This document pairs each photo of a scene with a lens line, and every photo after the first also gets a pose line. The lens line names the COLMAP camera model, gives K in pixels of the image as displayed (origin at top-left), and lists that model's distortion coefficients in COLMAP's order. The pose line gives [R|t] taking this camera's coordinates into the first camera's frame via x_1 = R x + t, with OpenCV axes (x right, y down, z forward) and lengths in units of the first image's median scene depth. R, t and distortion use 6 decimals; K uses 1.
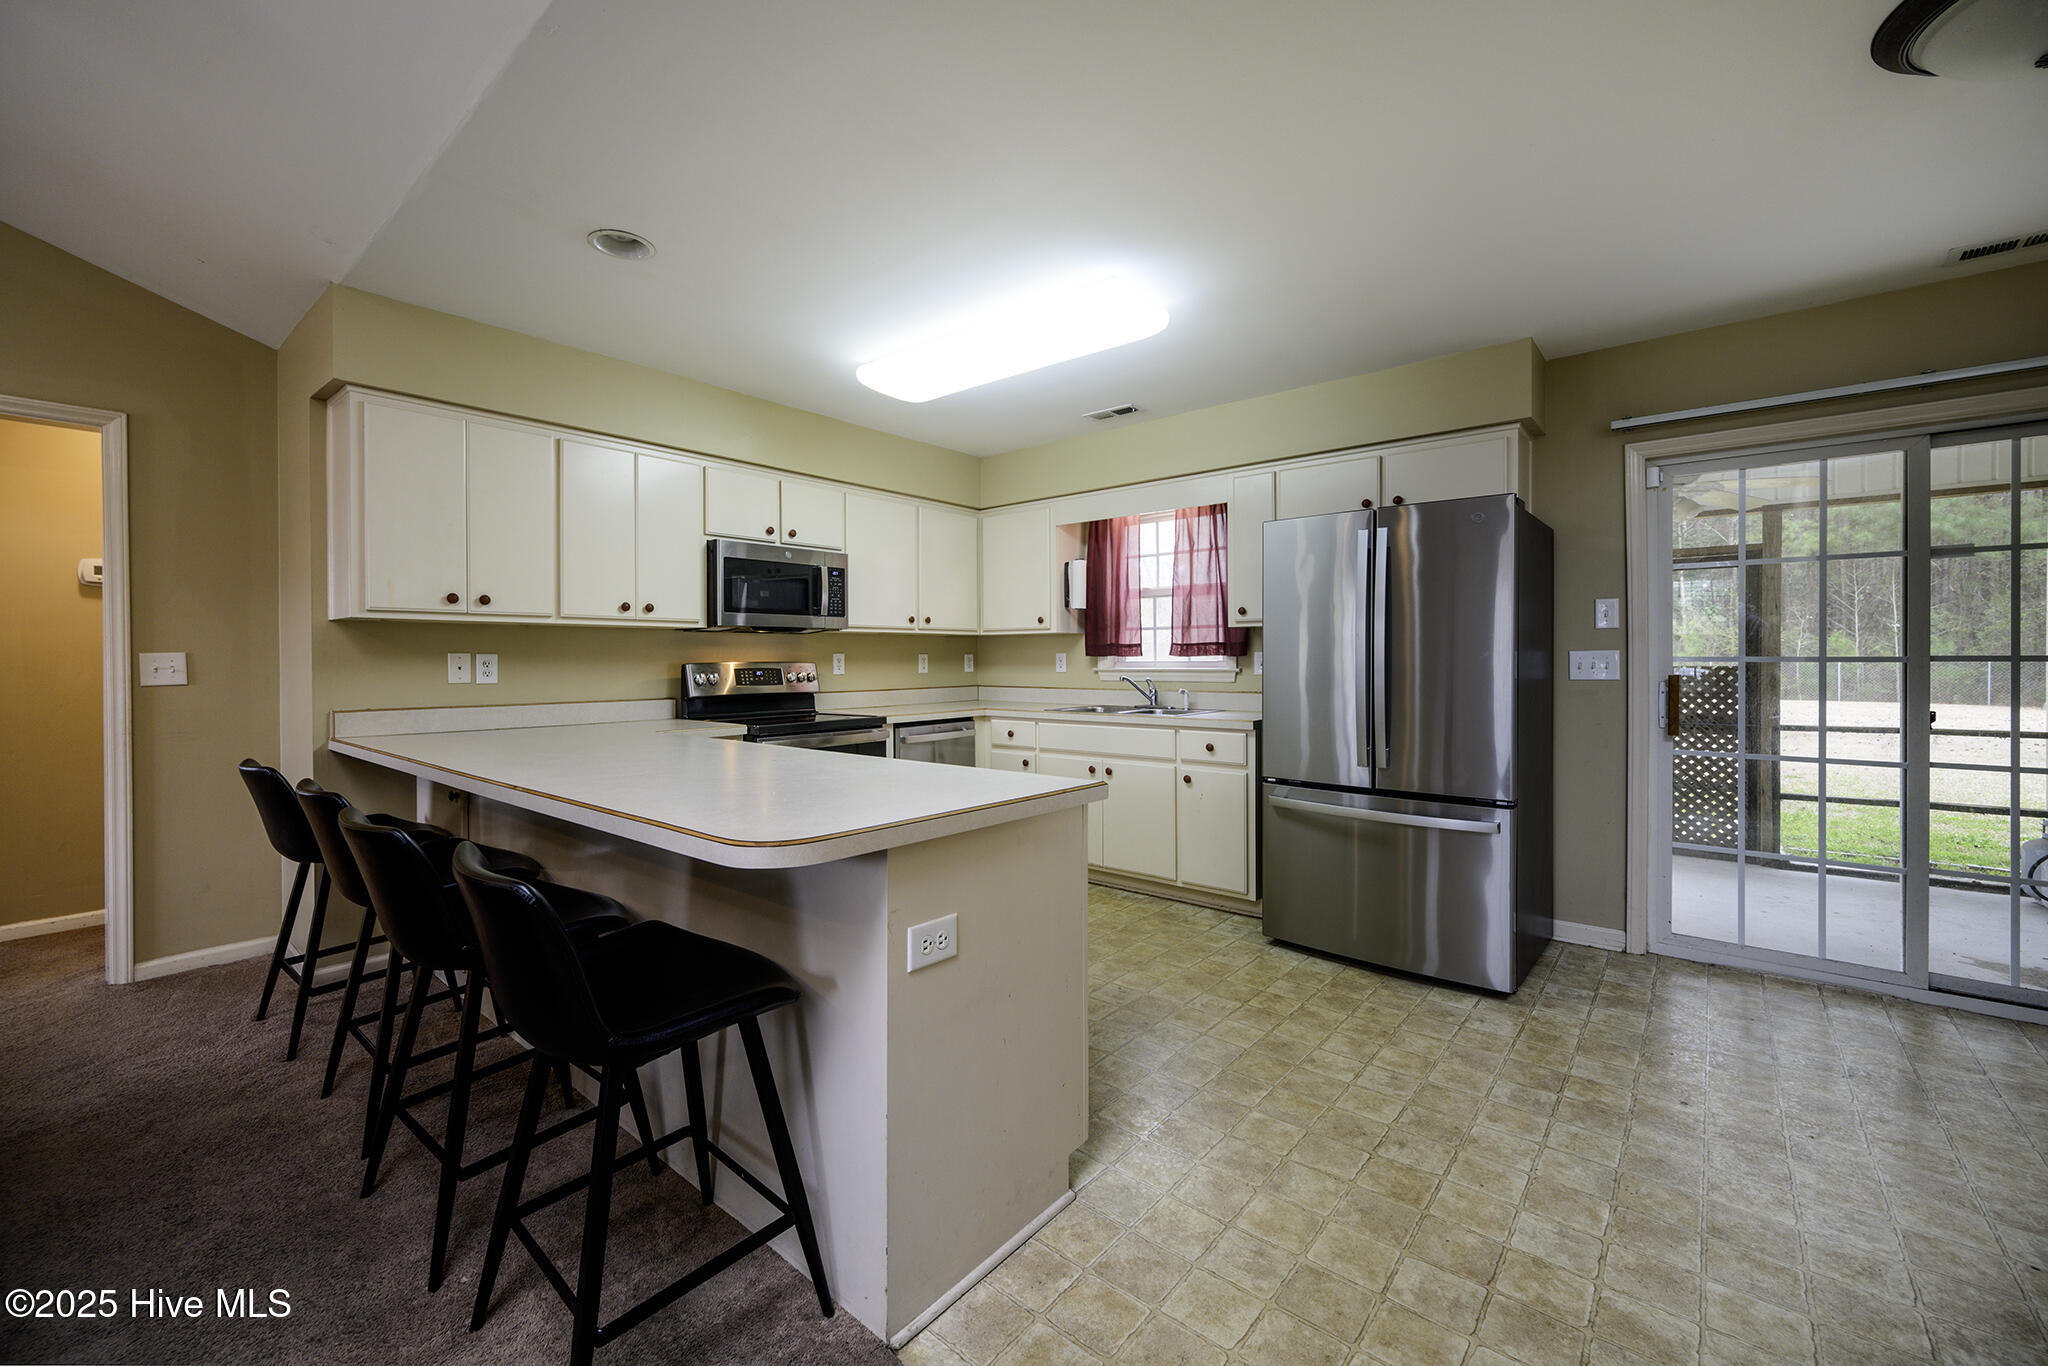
lens RADIAL K [[819.4, 0, 1006.4], [0, 819.4, 664.0], [0, 0, 1]] dist [-0.000709, -0.000082]
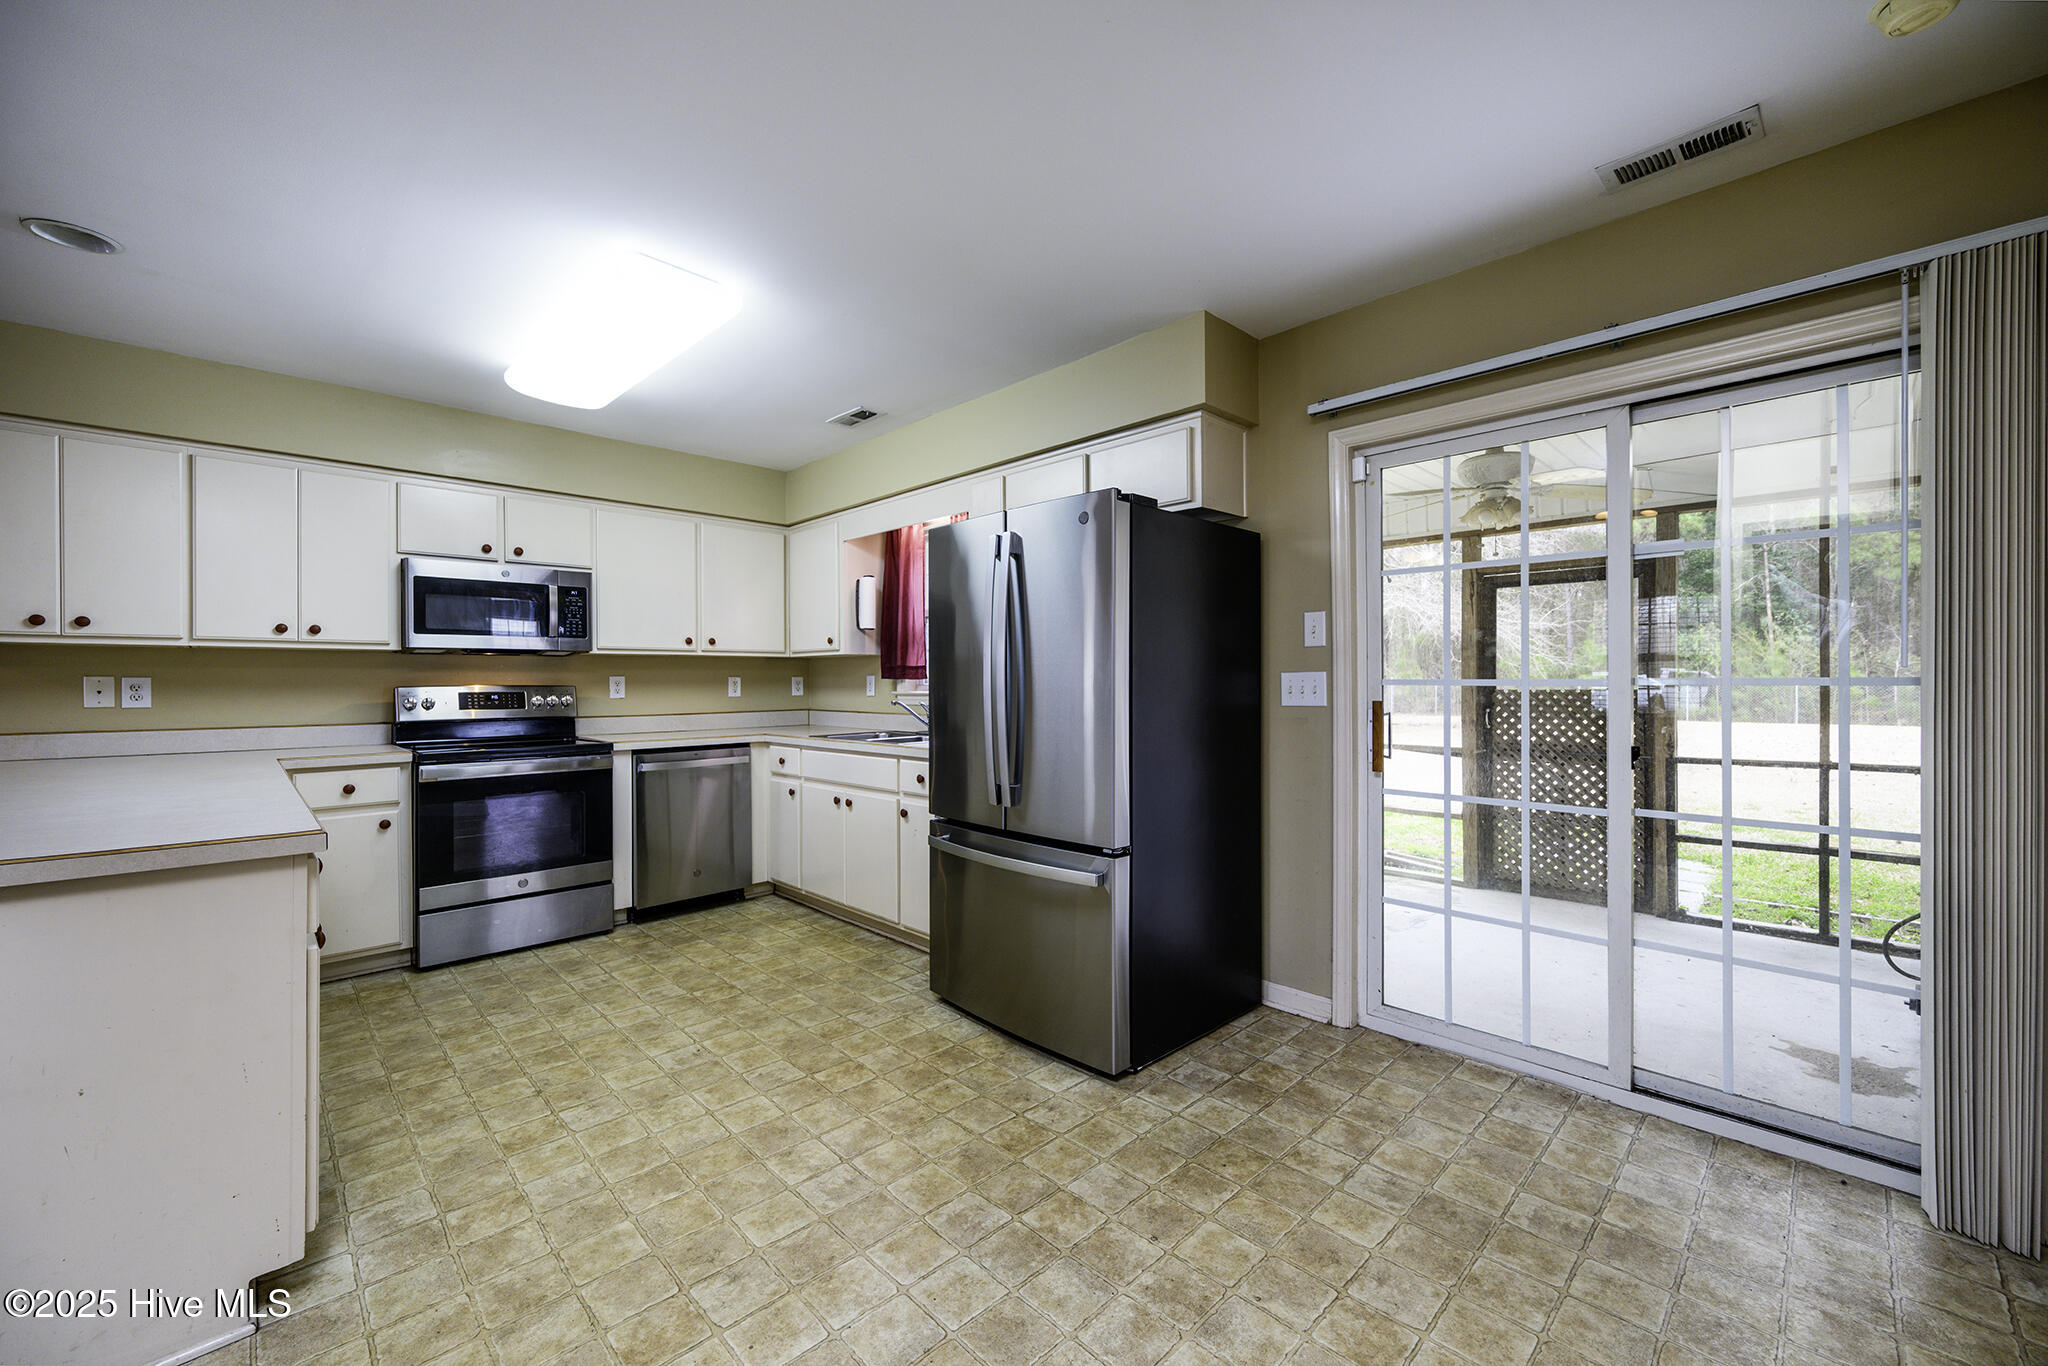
lens RADIAL K [[802.2, 0, 1030.7], [0, 802.2, 683.9], [0, 0, 1]] dist [-0.001291, -0.000304]
pose [[0.996856, -0.000227, -0.079234, 0.448665], [0.000017, 0.999996, -0.002650, -0.001868], [0.079234, 0.002641, 0.996853, 0.121096]]
